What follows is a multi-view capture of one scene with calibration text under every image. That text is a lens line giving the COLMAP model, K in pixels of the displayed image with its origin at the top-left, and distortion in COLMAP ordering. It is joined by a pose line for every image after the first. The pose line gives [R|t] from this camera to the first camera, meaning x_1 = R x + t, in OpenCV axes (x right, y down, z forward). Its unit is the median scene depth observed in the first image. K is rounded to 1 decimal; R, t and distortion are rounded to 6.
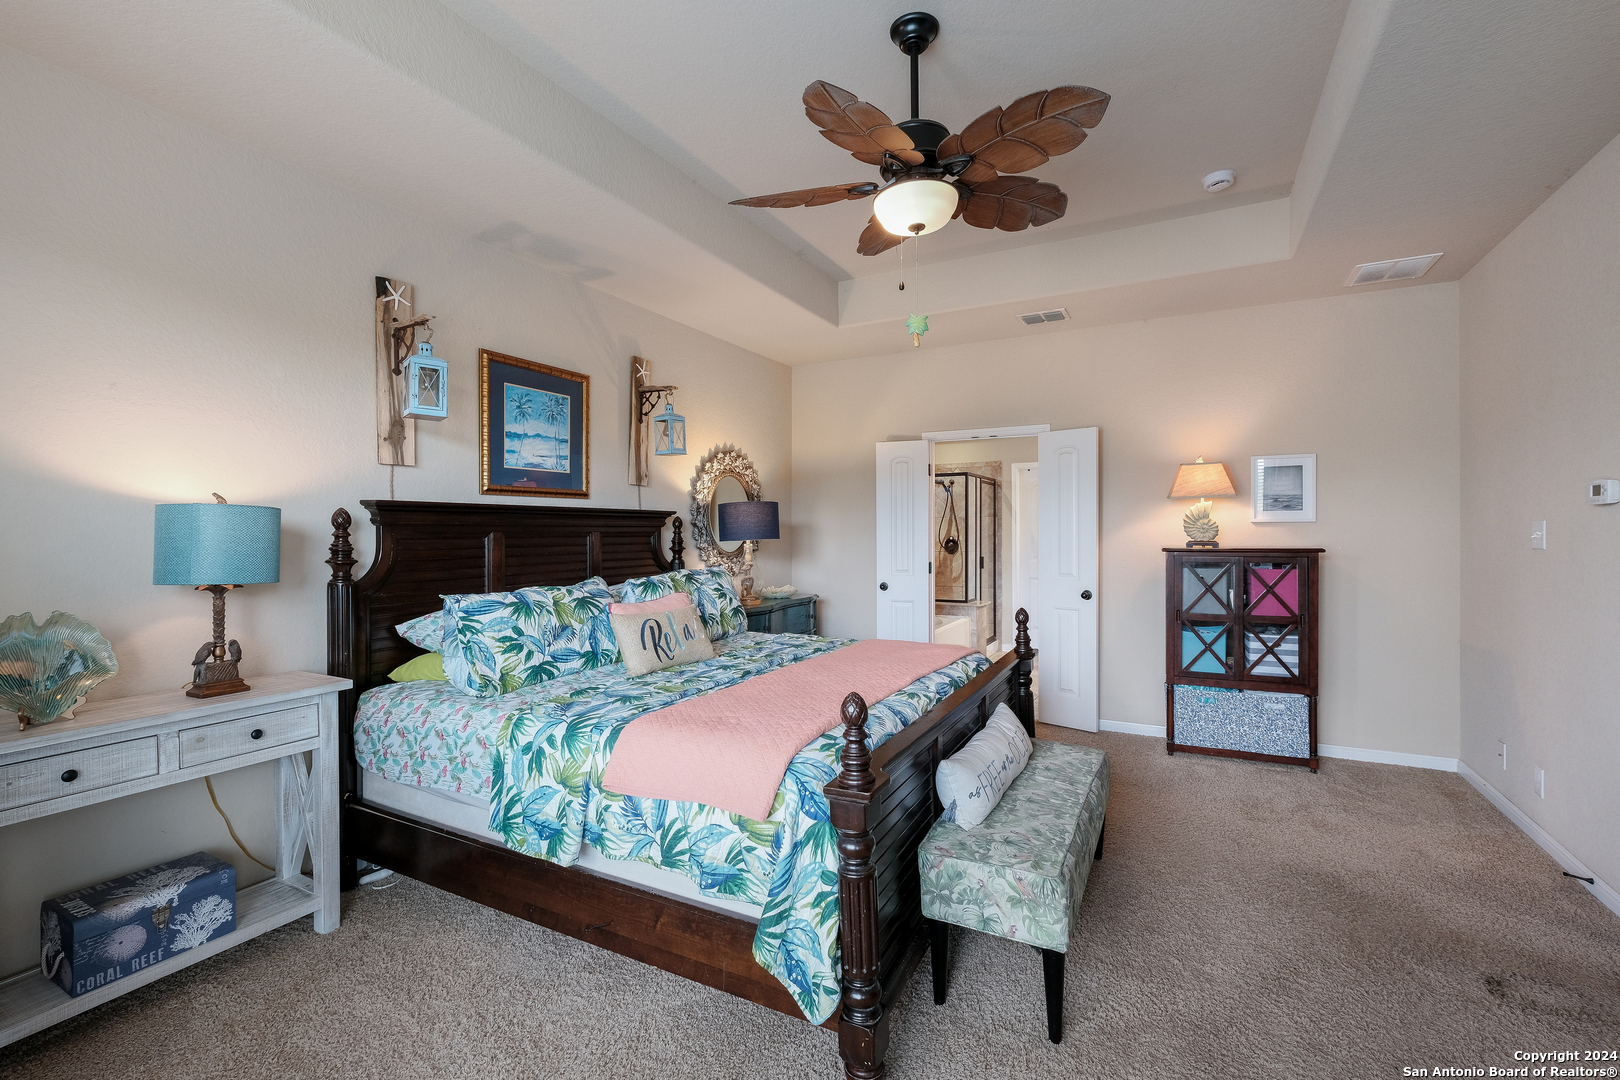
lens RADIAL K [[701.6, 0, 815.6], [0, 701.6, 537.1], [0, 0, 1]] dist [0.007985, -0.001095]
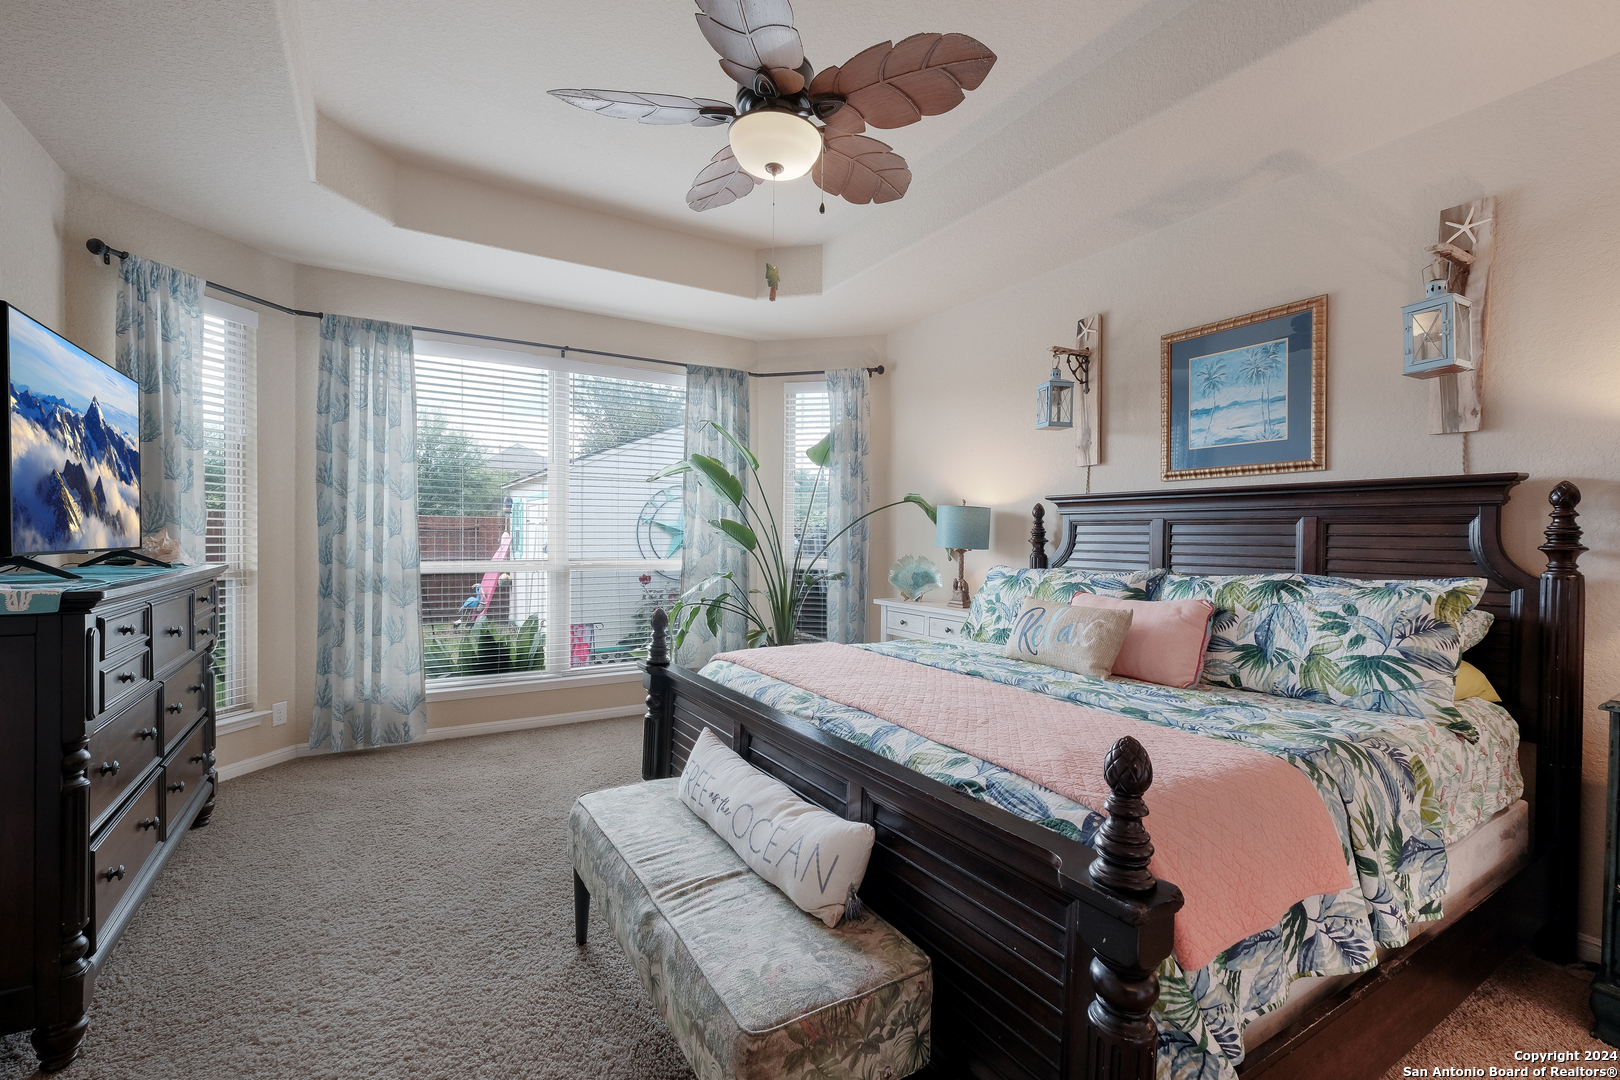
lens RADIAL K [[701.6, 0, 813.0], [0, 701.6, 548.7], [0, 0, 1]] dist [0.007985, -0.001095]
pose [[-0.510044, 0.020094, -0.859914, 0.608755], [-0.010446, 0.999509, 0.029552, 0.010484], [0.860085, 0.024056, -0.509583, 1.018887]]
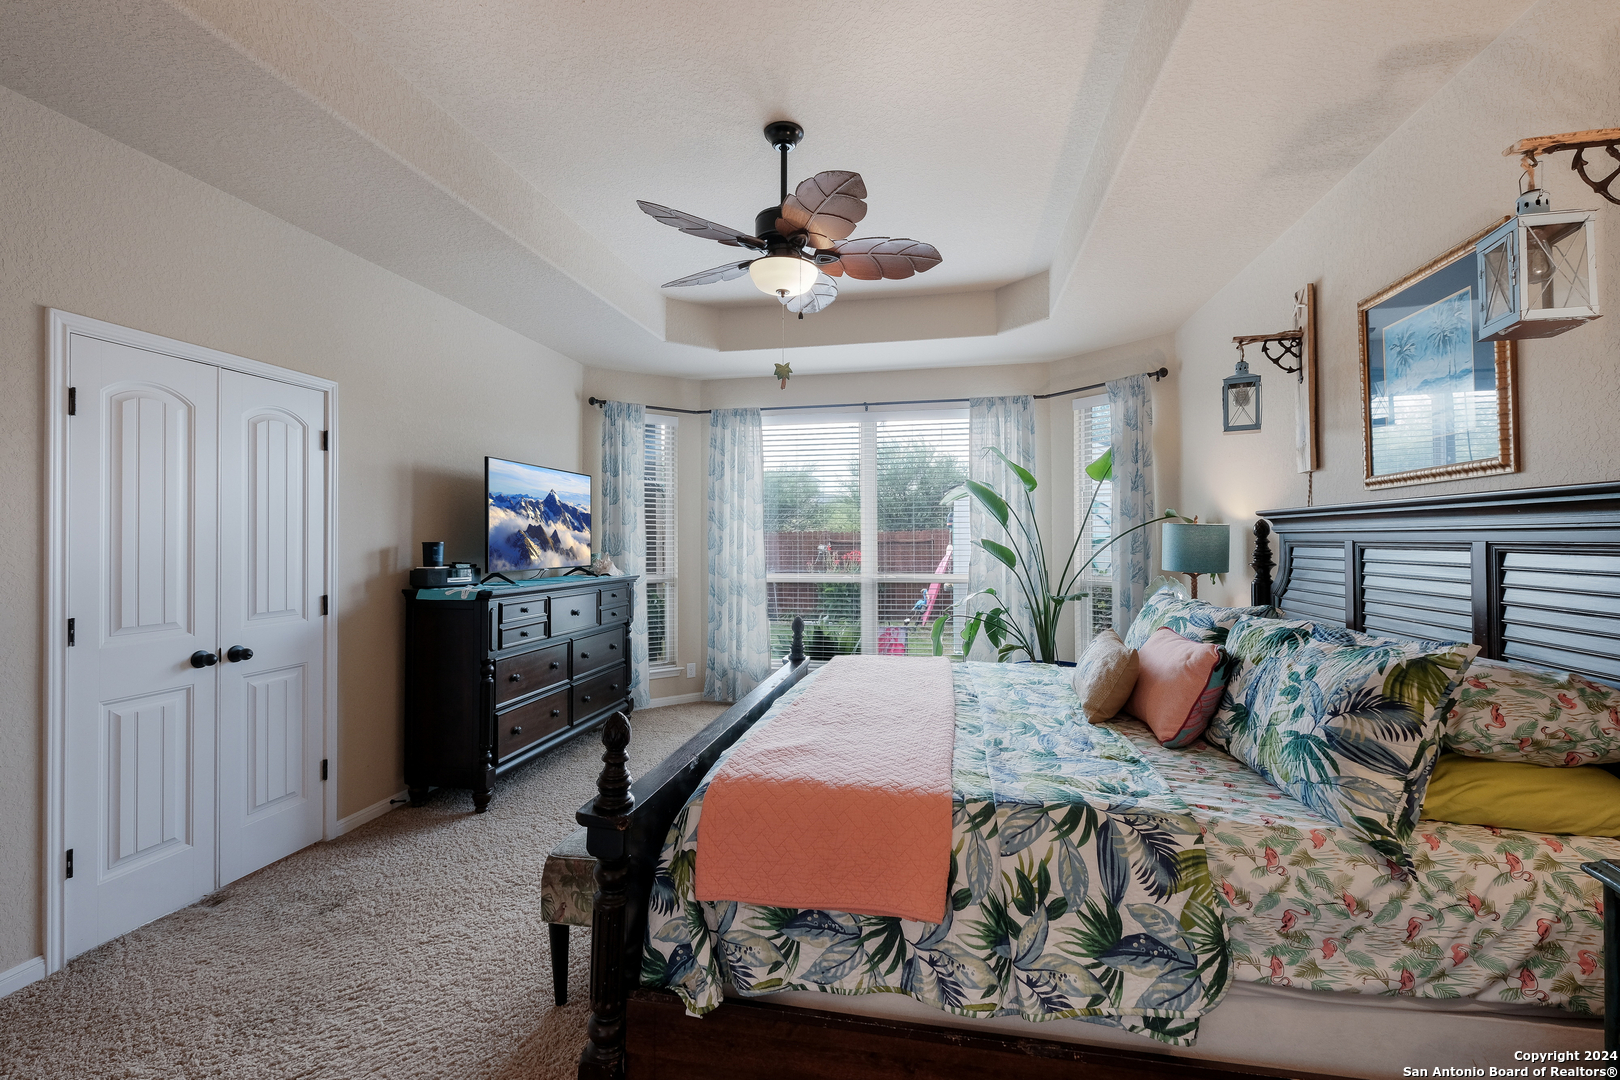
lens RADIAL K [[701.6, 0, 823.0], [0, 701.6, 532.1], [0, 0, 1]] dist [0.007985, -0.001095]
pose [[-0.954279, 0.008897, -0.298784, 0.297972], [0.009906, 0.999949, -0.001862, -0.019178], [0.298752, -0.004737, -0.954319, 1.459207]]
